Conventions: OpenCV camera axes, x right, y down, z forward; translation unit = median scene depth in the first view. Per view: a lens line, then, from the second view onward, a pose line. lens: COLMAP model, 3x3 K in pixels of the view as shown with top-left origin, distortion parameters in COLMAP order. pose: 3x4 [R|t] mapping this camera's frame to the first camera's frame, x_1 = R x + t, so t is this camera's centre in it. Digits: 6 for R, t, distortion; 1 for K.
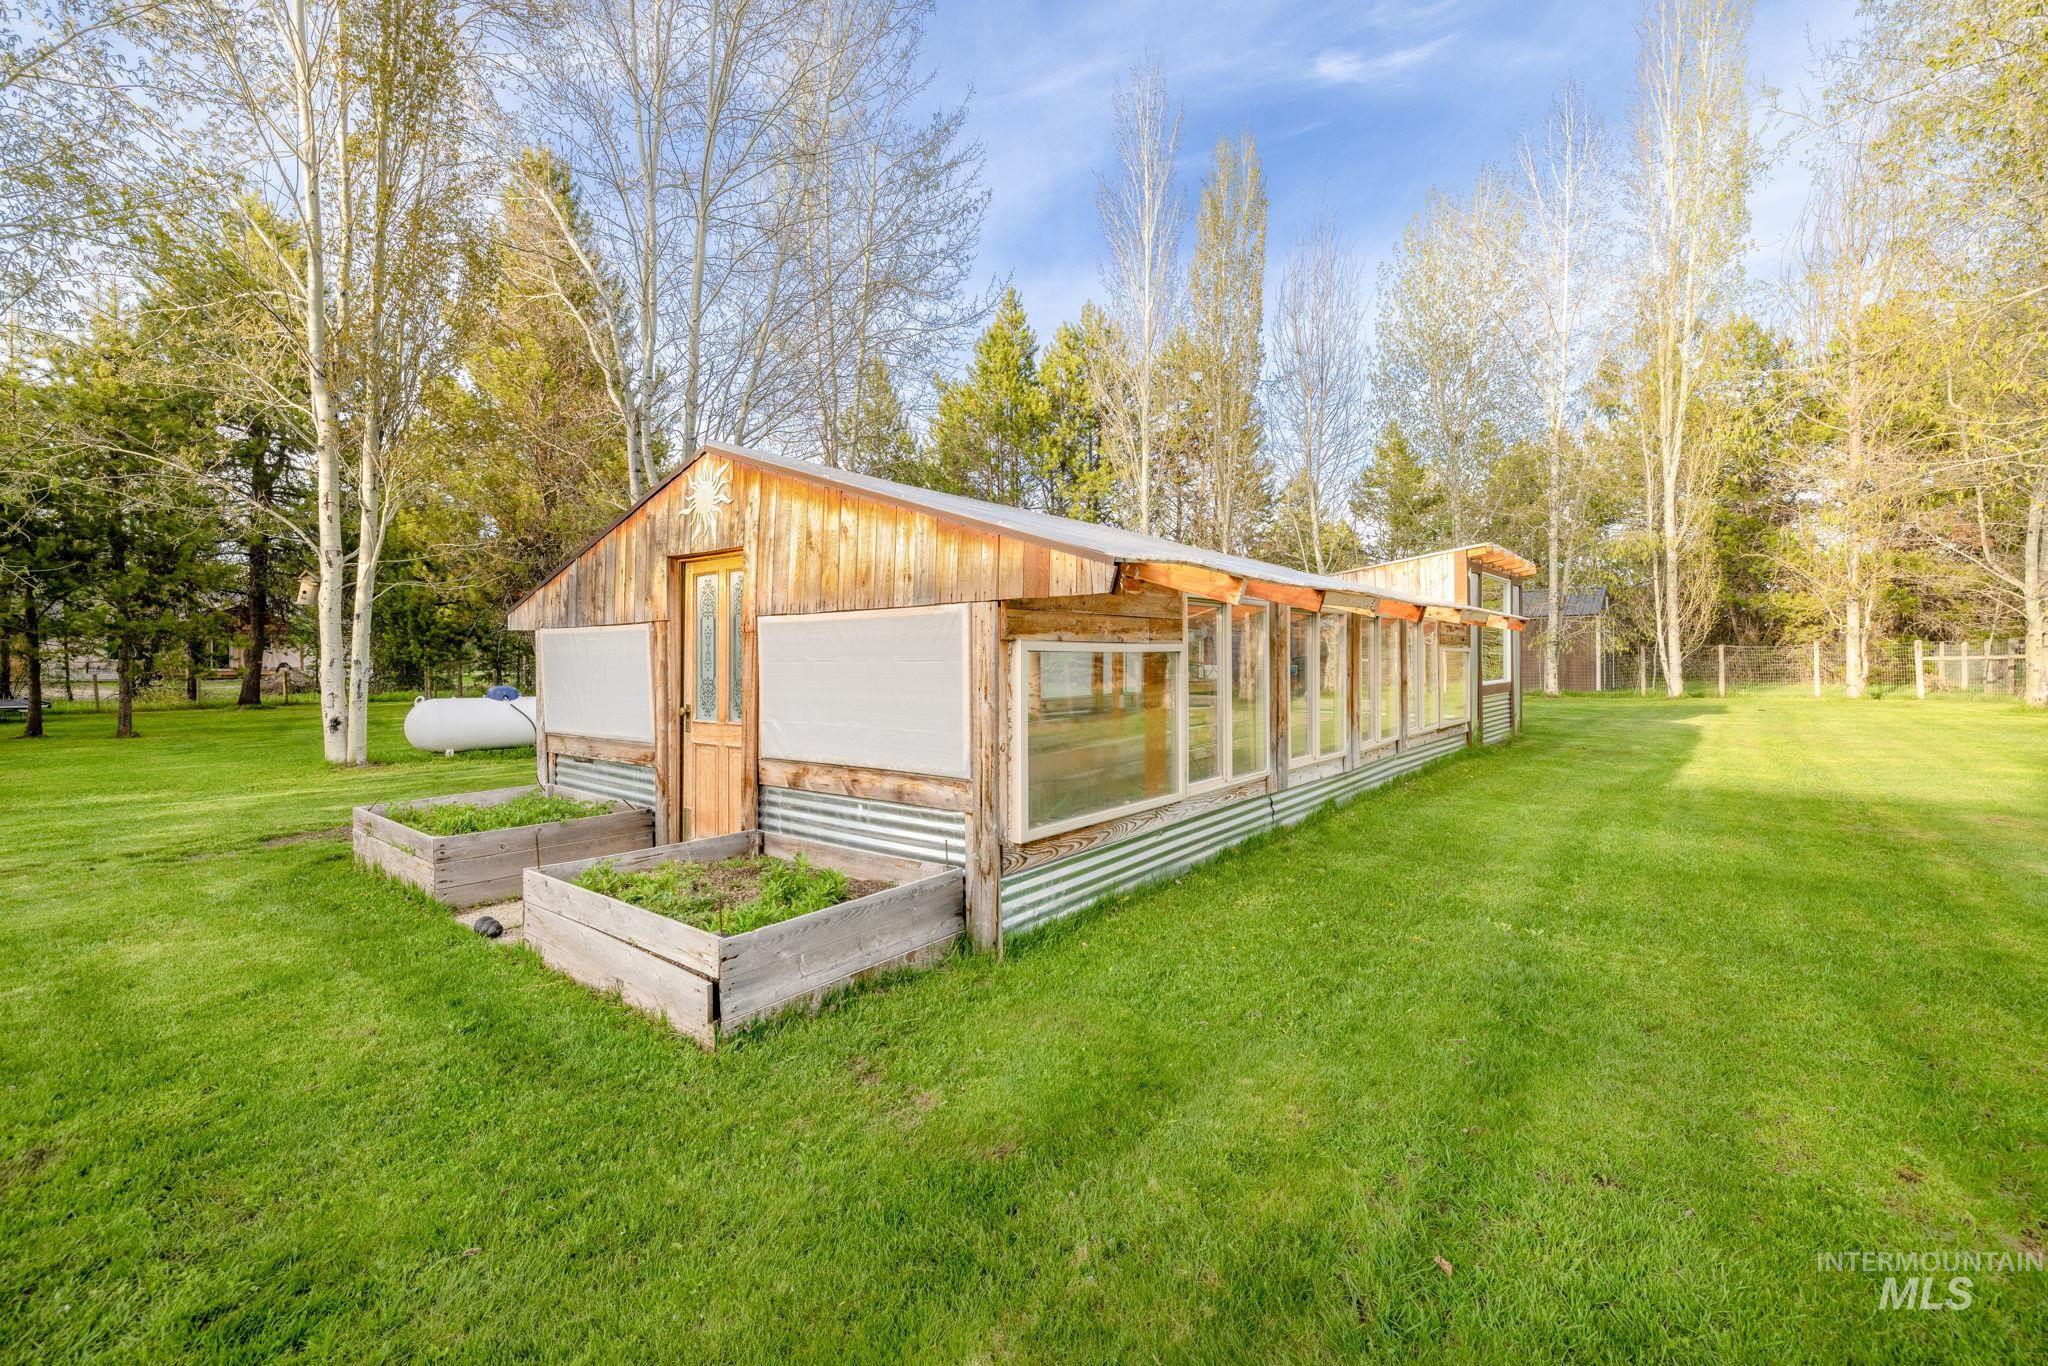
lens RADIAL K [[874.5, 0, 1002.9], [0, 874.5, 669.1], [0, 0, 1]] dist [0.001929, 0.000330]
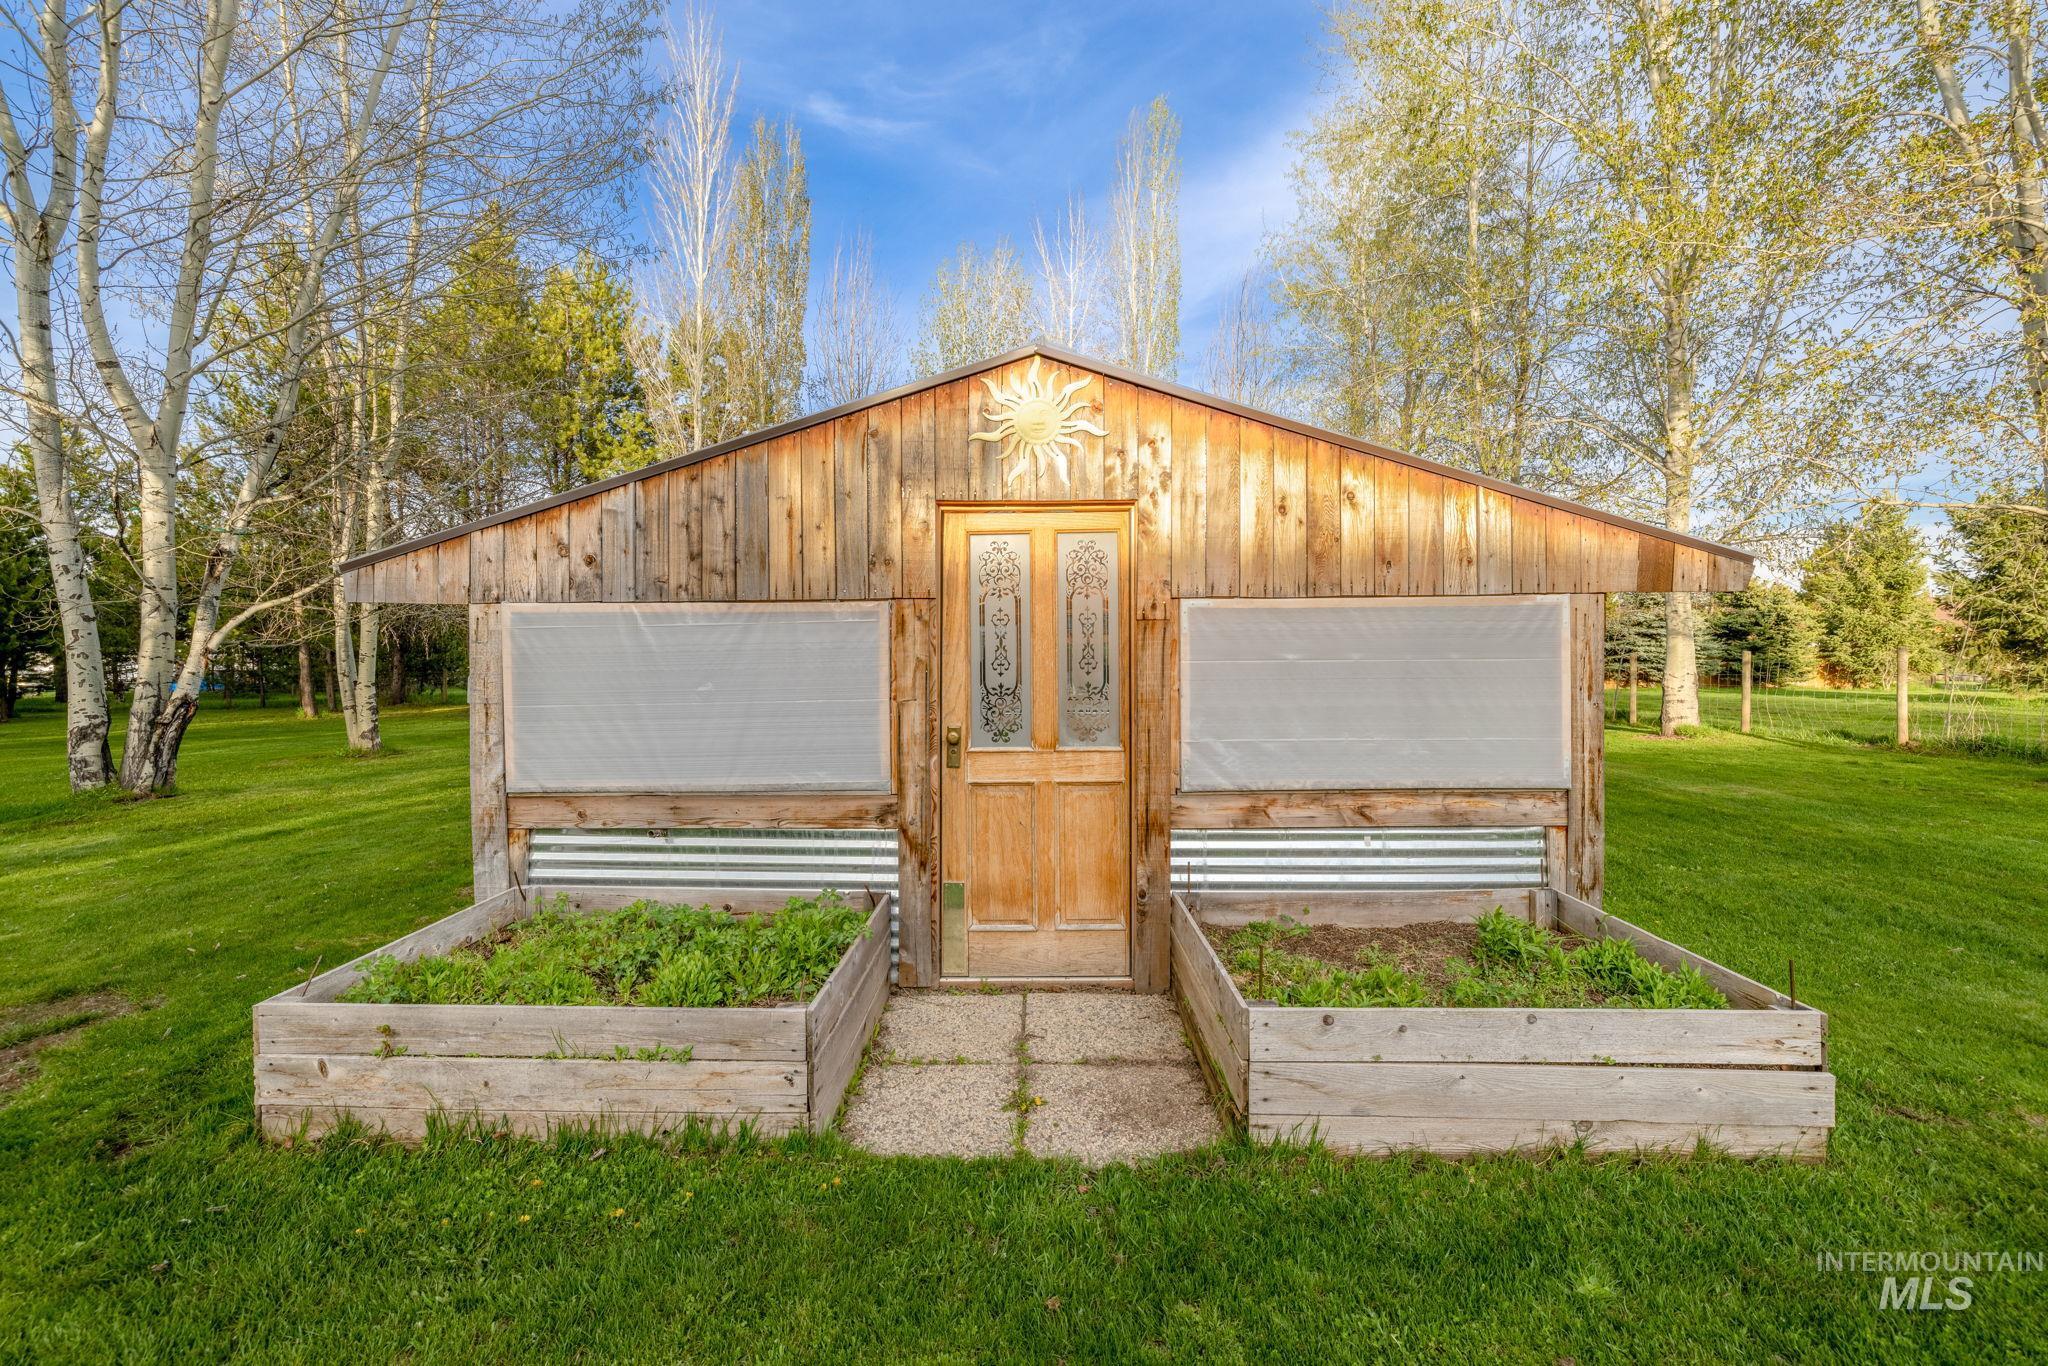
lens RADIAL K [[848.6, 0, 1010.9], [0, 848.6, 667.4], [0, 0, 1]] dist [-0.002195, -0.000033]
pose [[0.782592, -0.004089, 0.622521, -0.751650], [0.009375, 0.999942, -0.005216, -0.000280], [-0.622464, 0.009918, 0.782586, 0.484436]]
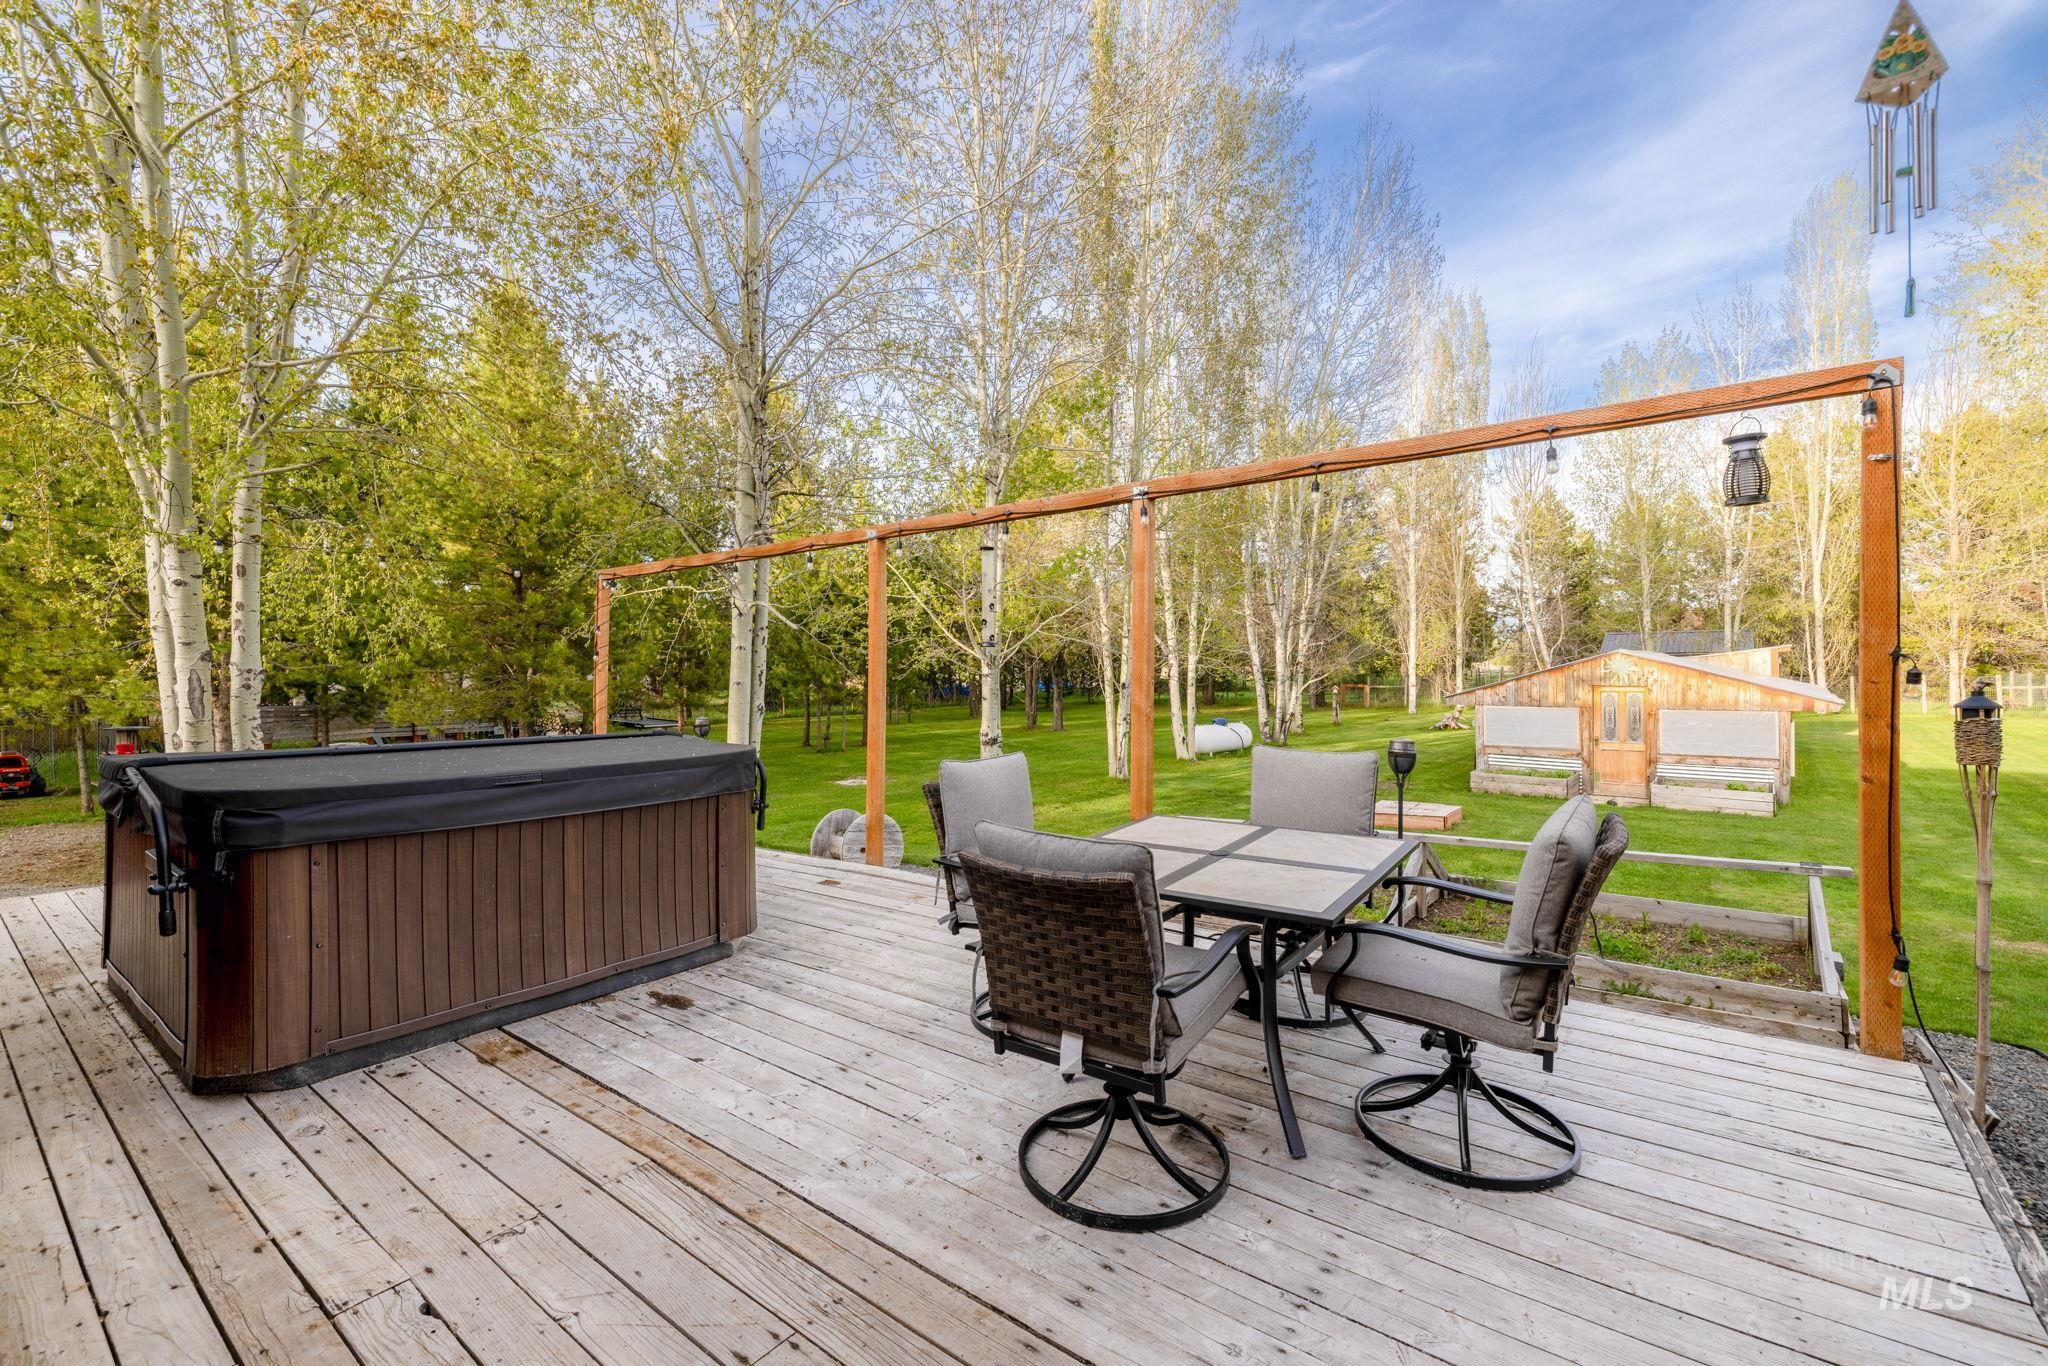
lens RADIAL K [[874.5, 0, 1002.9], [0, 874.5, 669.1], [0, 0, 1]] dist [0.001929, 0.000330]
pose [[0.999737, -0.006050, -0.022120, -2.348419], [0.005990, 0.999978, -0.002800, -0.192543], [0.022137, 0.002667, 0.999751, -2.024349]]
